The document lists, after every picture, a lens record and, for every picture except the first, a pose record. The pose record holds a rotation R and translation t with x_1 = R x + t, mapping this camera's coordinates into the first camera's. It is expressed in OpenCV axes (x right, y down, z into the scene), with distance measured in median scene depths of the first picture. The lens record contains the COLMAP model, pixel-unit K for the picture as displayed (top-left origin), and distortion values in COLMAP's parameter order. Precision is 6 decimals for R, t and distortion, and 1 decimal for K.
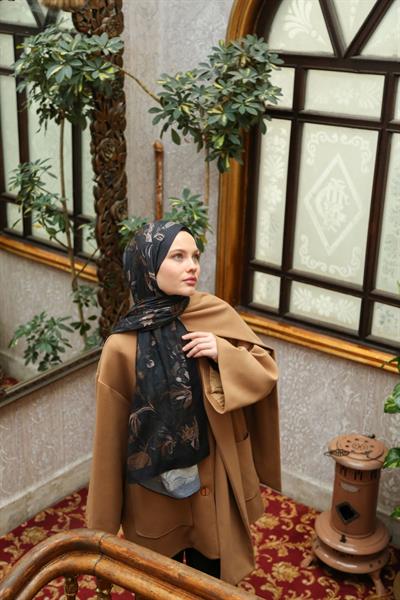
lens RADIAL K [[816.4, 0, 197.0], [0, 816.4, 300.7], [0, 0, 1]] dist [0.162205, 0.000000]
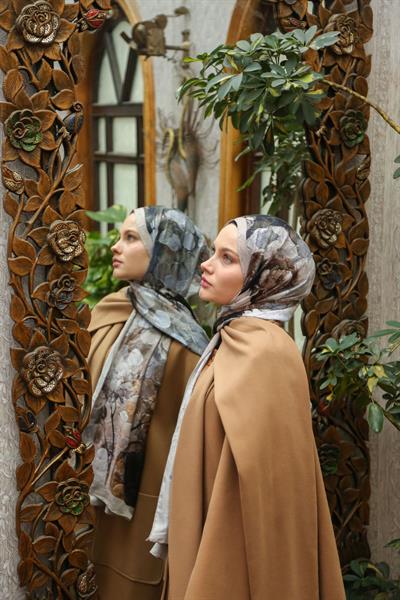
lens RADIAL K [[1197.1, 0, 200.7], [0, 1197.1, 303.5], [0, 0, 1]] dist [0.334730, 0.000000]
pose [[0.900724, 0.030582, -0.433313, 0.182199], [-0.140660, 0.964308, -0.224330, 0.074552], [0.410987, 0.263009, 0.872878, 0.214900]]
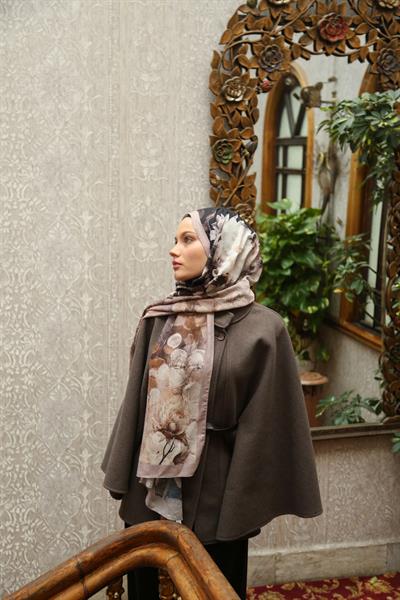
lens RADIAL K [[766.0, 0, 210.1], [0, 766.0, 308.0], [0, 0, 1]] dist [0.132157, 0.000000]
pose [[0.801652, 0.091517, -0.590744, 0.250648], [-0.214379, 0.966492, -0.141191, 0.102139], [0.558028, 0.239829, 0.794410, 0.168678]]
